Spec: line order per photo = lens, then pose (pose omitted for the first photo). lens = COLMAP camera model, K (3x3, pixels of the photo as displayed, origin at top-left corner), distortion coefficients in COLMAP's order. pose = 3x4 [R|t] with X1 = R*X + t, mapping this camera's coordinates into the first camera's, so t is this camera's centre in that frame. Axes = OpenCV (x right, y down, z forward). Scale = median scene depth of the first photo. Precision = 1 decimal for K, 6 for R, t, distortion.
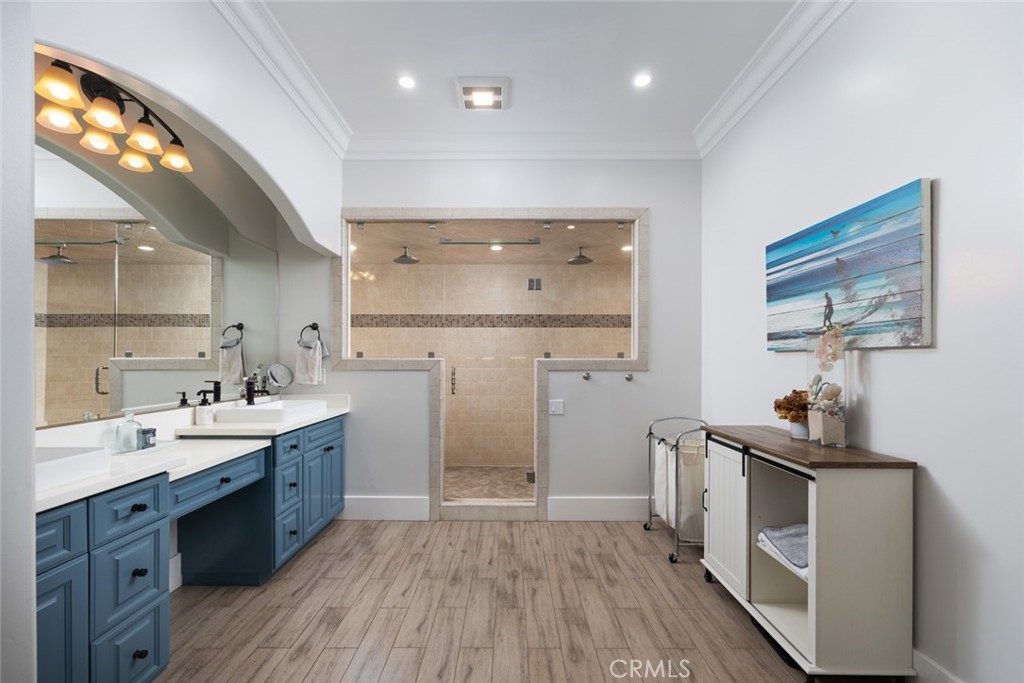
lens RADIAL K [[411.3, 0, 509.3], [0, 411.3, 361.2], [0, 0, 1]] dist [-0.000012, 0.000016]
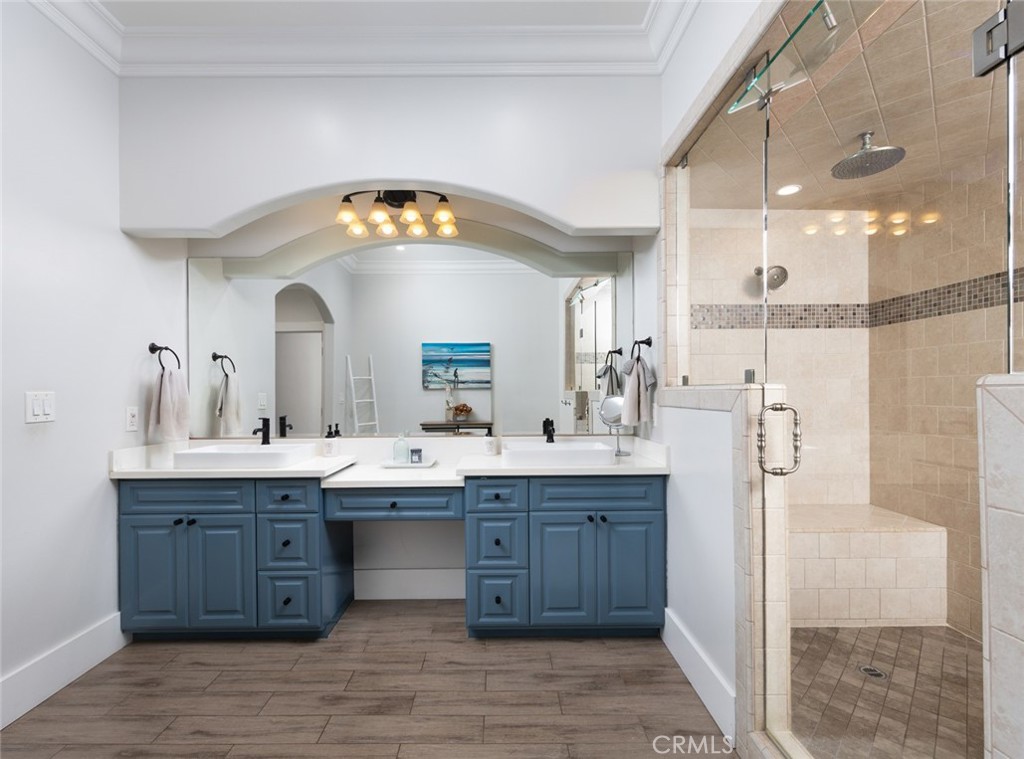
lens RADIAL K [[463.0, 0, 506.4], [0, 463.0, 399.5], [0, 0, 1]] dist [0.001448, -0.000005]
pose [[0.007562, 0.004782, -0.999960, 0.461888], [0.006688, 0.999966, 0.004832, 0.008870], [0.999949, -0.006724, 0.007530, 1.147249]]
